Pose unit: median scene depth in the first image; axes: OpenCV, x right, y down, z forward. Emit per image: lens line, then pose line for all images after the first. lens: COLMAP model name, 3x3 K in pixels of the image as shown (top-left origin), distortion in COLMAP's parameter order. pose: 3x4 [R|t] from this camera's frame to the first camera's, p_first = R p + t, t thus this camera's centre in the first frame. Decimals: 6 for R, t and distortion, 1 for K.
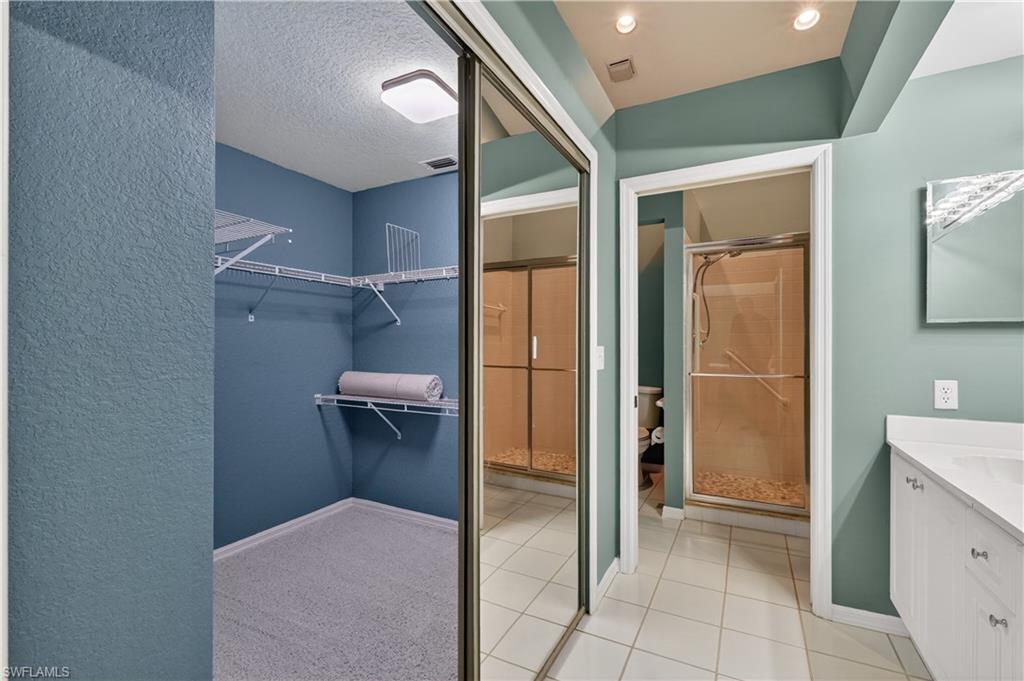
lens RADIAL K [[449.9, 0, 507.1], [0, 449.9, 342.7], [0, 0, 1]] dist [0.001555, 0.000544]
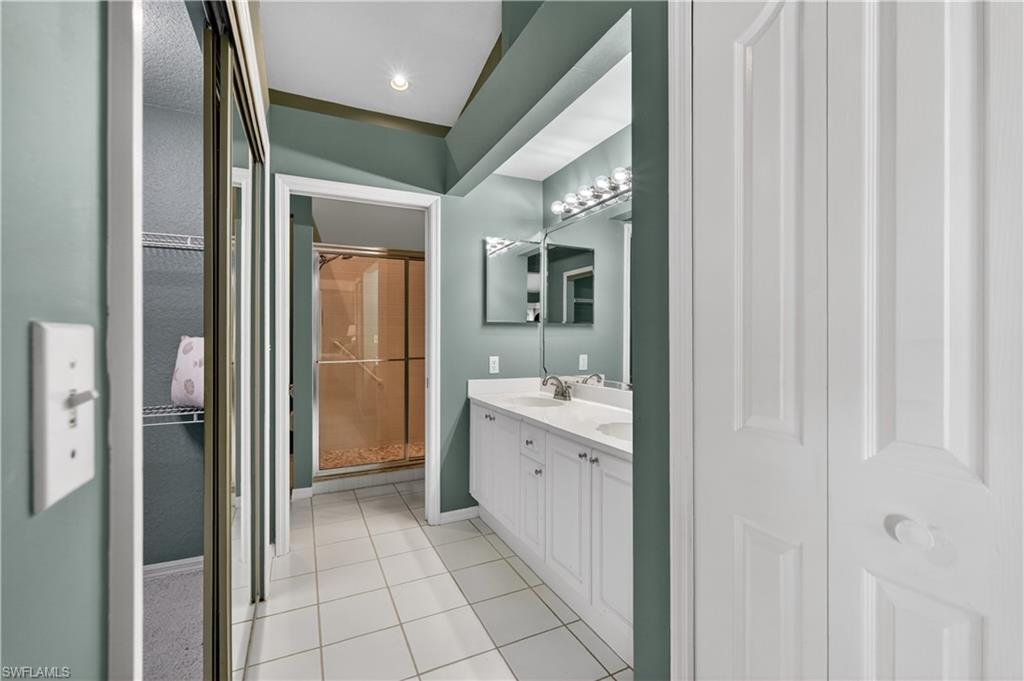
lens RADIAL K [[449.9, 0, 514.8], [0, 449.9, 333.3], [0, 0, 1]] dist [0.001555, 0.000544]
pose [[0.590660, 0.006926, 0.806891, -0.248649], [-0.005156, 0.999975, -0.004808, 0.003374], [-0.806904, -0.001321, 0.590681, -0.041815]]
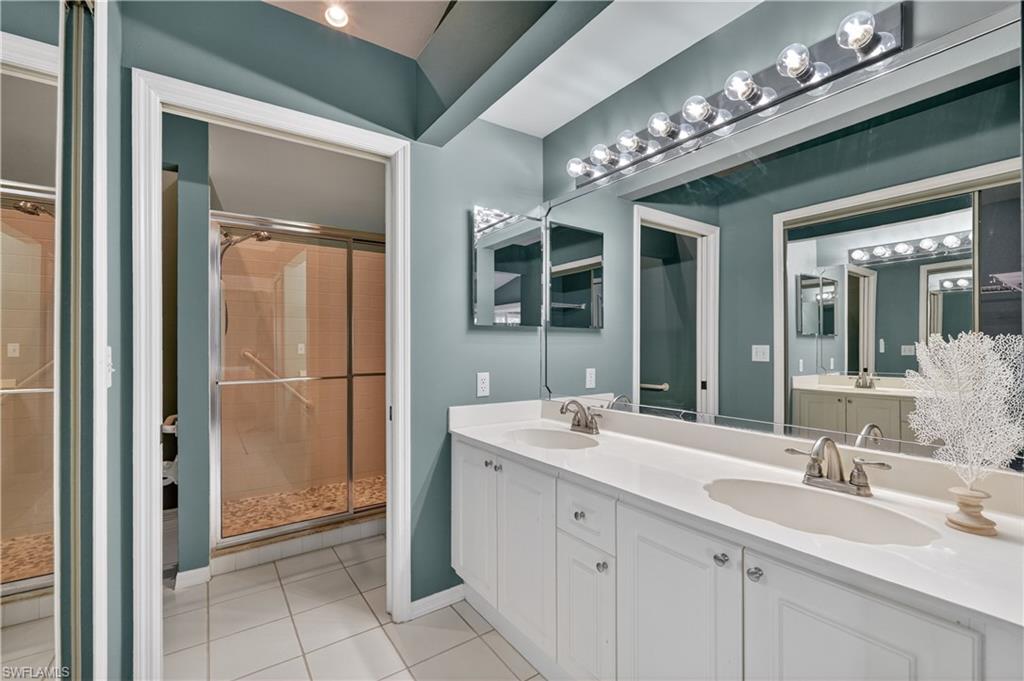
lens RADIAL K [[449.9, 0, 515.8], [0, 449.9, 343.1], [0, 0, 1]] dist [0.001555, 0.000544]
pose [[0.458274, 0.004171, 0.888801, -0.048121], [-0.003791, 0.999989, -0.002738, 0.004666], [-0.888803, -0.002115, 0.458285, 0.267539]]
